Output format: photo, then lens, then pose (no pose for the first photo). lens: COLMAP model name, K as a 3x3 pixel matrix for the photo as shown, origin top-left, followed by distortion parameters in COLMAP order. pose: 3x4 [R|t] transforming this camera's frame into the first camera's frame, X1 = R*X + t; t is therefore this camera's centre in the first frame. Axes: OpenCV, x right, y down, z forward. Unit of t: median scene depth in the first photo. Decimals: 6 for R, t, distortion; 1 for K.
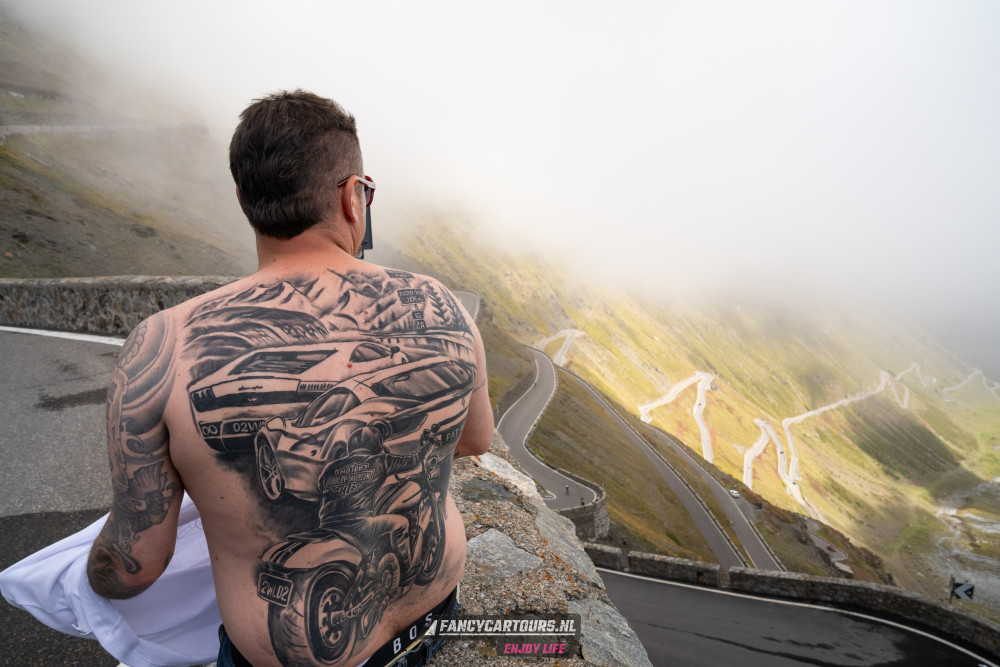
lens RADIAL K [[672.8, 0, 500.0], [0, 672.8, 333.5], [0, 0, 1]] dist [-0.031110, 0.025559]
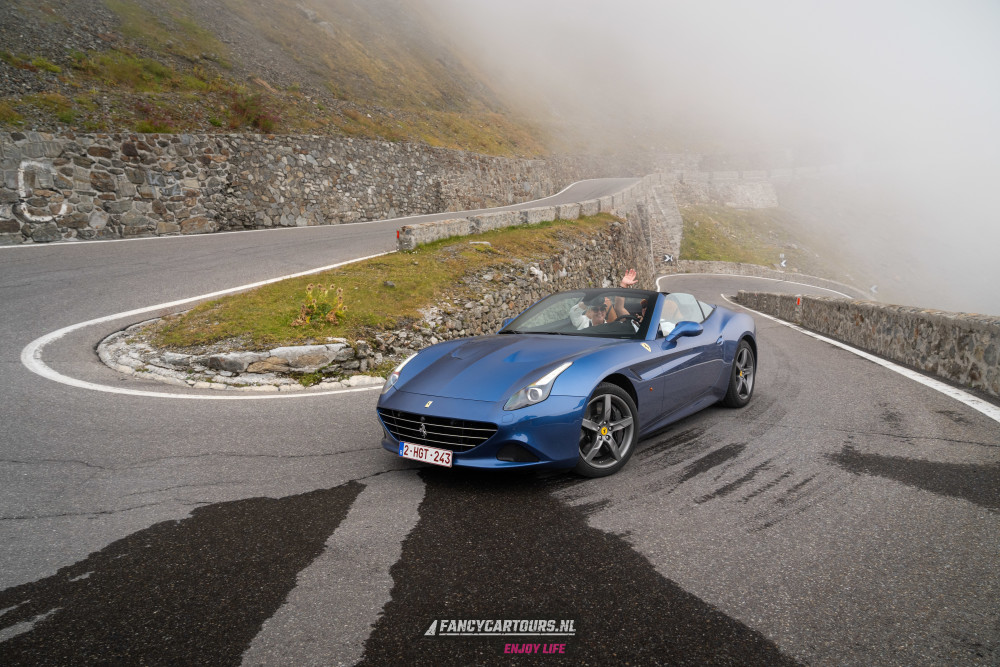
lens RADIAL K [[681.1, 0, 505.3], [0, 681.1, 324.1], [0, 0, 1]] dist [-0.023566, 0.017342]
pose [[0.394674, 0.151975, -0.906166, -0.016905], [-0.203274, 0.976230, 0.075191, -0.004348], [0.896054, 0.154525, 0.416185, 0.035632]]
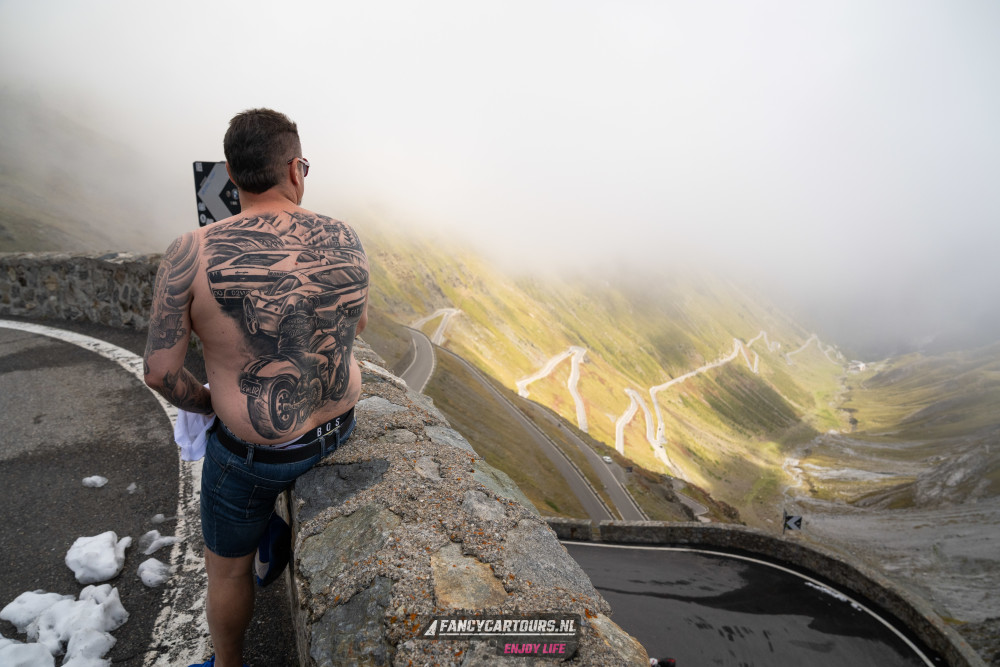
lens RADIAL K [[681.1, 0, 505.3], [0, 681.1, 324.1], [0, 0, 1]] dist [-0.023566, 0.017342]
pose [[0.982067, -0.029486, 0.186215, -0.000401], [0.026855, 0.999501, 0.016638, 0.004123], [-0.186612, -0.011339, 0.982368, -0.019027]]
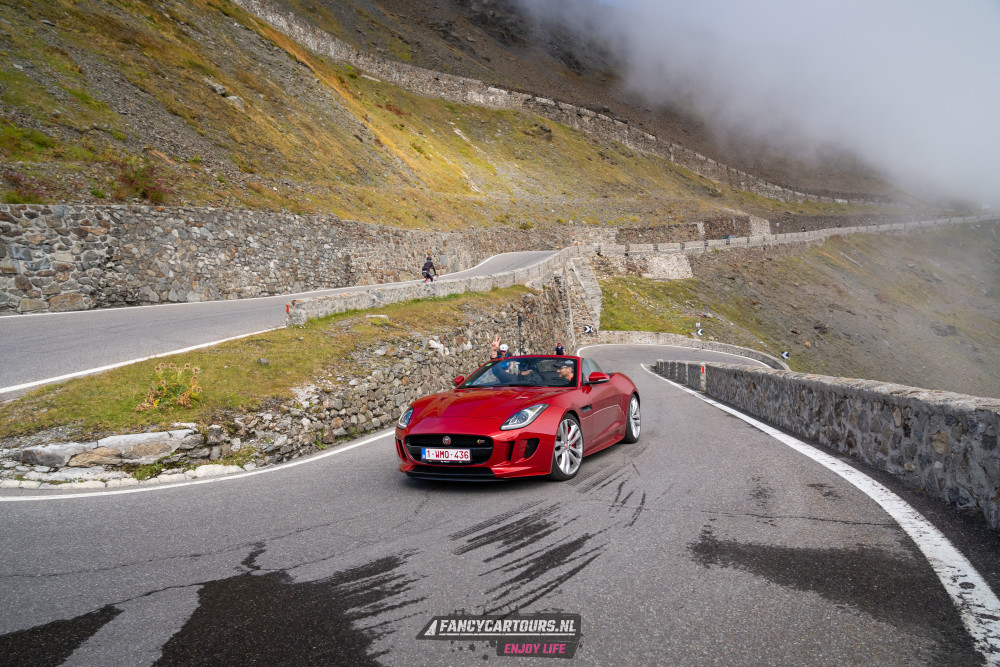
lens RADIAL K [[687.9, 0, 505.2], [0, 687.9, 327.9], [0, 0, 1]] dist [-0.025656, 0.020113]
pose [[0.488698, 0.051229, -0.870948, -0.020704], [-0.182562, 0.982179, -0.044666, -0.007568], [0.853139, 0.180830, 0.489341, 0.056600]]
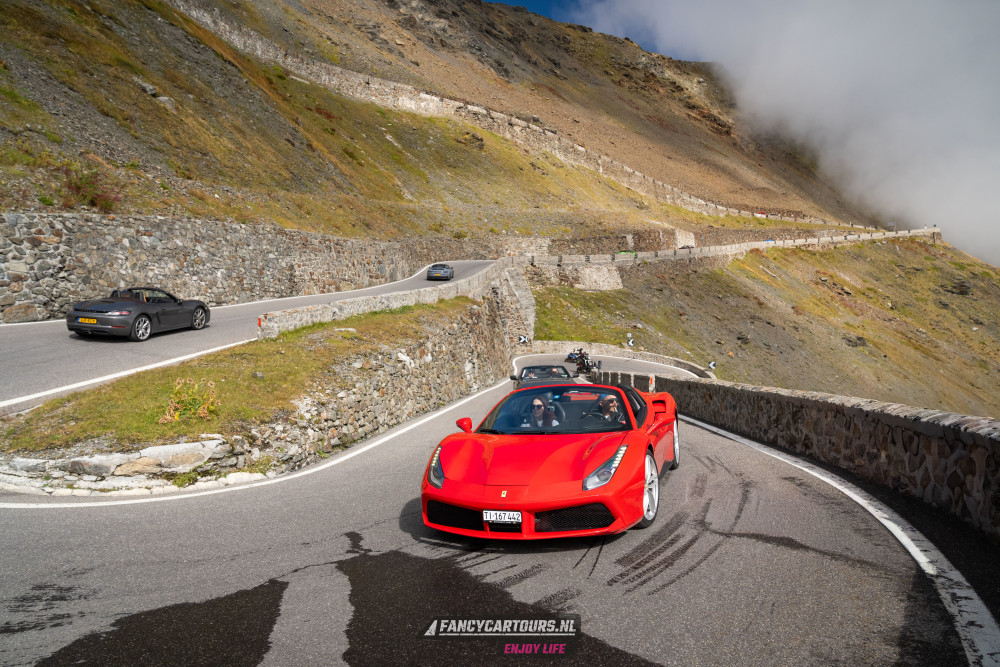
lens RADIAL K [[699.7, 0, 503.1], [0, 699.7, 330.6], [0, 0, 1]] dist [-0.026693, 0.020458]
pose [[0.578221, 0.047735, -0.814482, -0.009859], [-0.181744, 0.980740, -0.071545, -0.004946], [0.795380, 0.189396, 0.575760, 0.020141]]
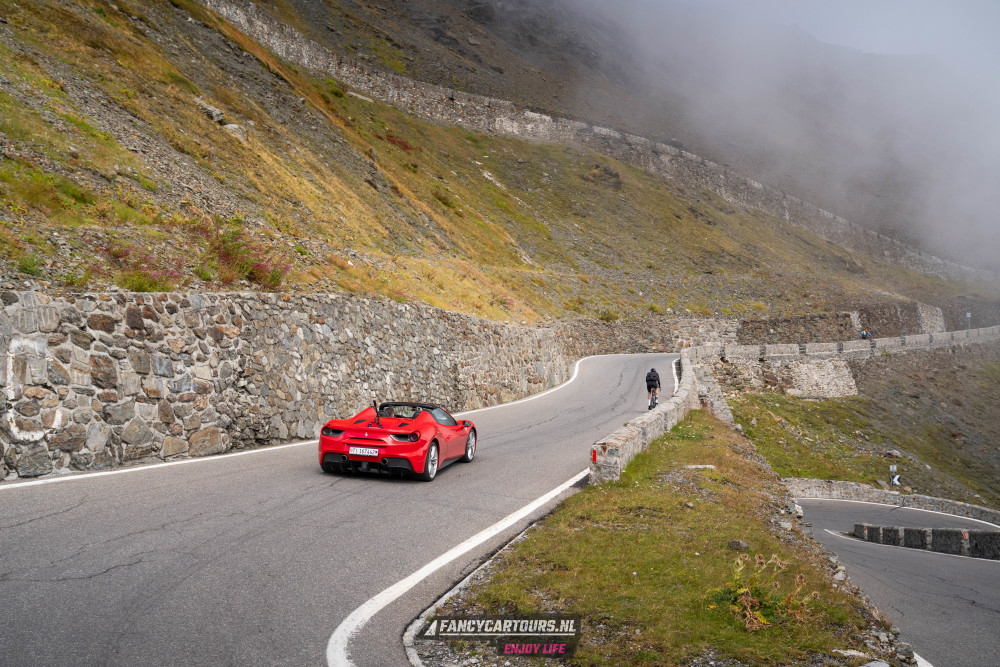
lens RADIAL K [[1053.1, 0, 503.3], [0, 1053.1, 319.4], [0, 0, 1]] dist [-0.008817, 0.001517]
pose [[0.505303, -0.066168, -0.860401, -0.098019], [-0.186706, 0.965057, -0.183866, 0.016426], [0.842502, 0.253550, 0.475292, -0.088729]]
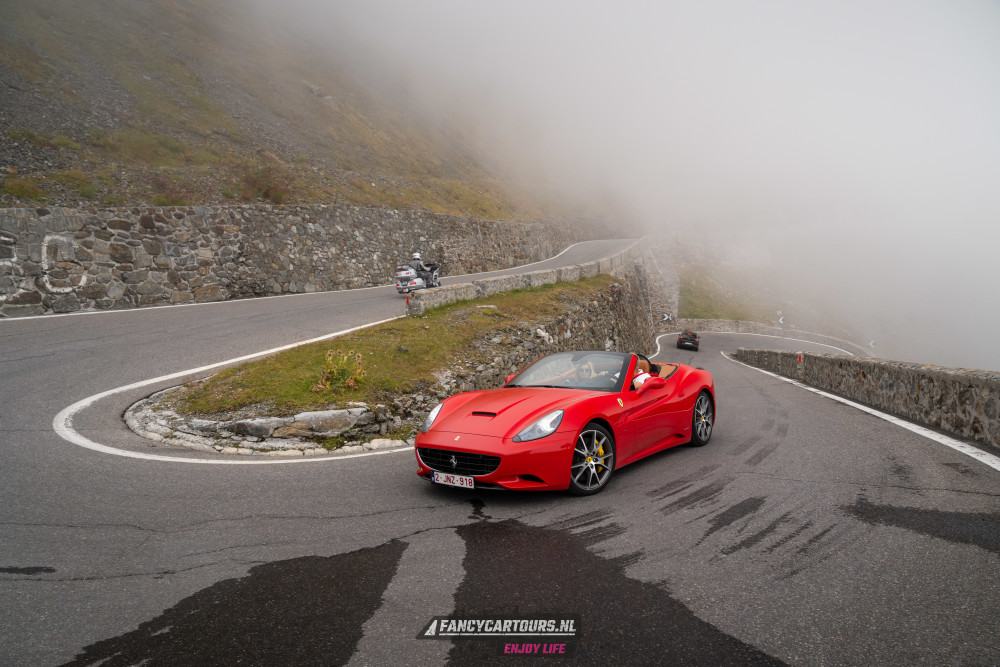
lens RADIAL K [[681.1, 0, 505.3], [0, 681.1, 324.1], [0, 0, 1]] dist [-0.023566, 0.017342]
pose [[0.398458, 0.064477, -0.914917, -0.011510], [-0.187619, 0.982162, -0.012495, -0.004422], [0.897792, 0.176635, 0.403448, 0.027042]]
